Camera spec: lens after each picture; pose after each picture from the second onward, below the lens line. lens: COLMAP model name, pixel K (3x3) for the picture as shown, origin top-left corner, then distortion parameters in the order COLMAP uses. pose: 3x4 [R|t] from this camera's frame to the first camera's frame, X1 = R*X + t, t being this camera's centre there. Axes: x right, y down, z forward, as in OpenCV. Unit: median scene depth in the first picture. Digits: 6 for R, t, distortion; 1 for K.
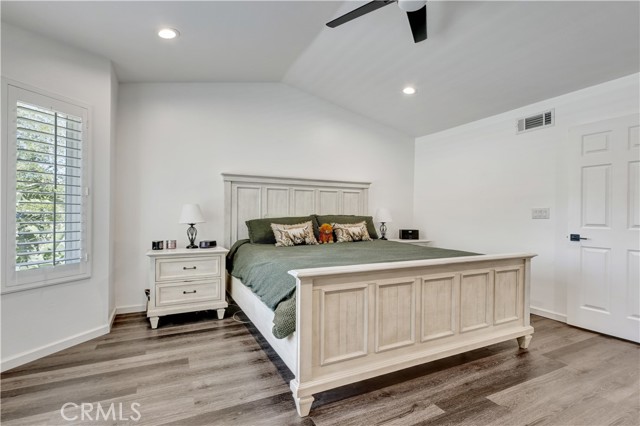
lens RADIAL K [[303.2, 0, 321.1], [0, 303.2, 214.7], [0, 0, 1]] dist [0.000478, -0.000133]
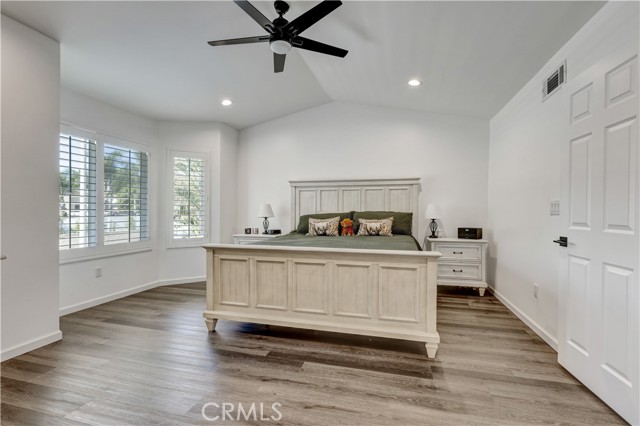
lens RADIAL K [[303.2, 0, 321.1], [0, 303.2, 214.7], [0, 0, 1]] dist [0.000478, -0.000133]
pose [[0.744164, 0.003933, -0.667986, 0.771504], [0.001286, 0.999972, 0.007321, 0.005910], [0.667996, -0.006306, 0.744138, 0.084450]]
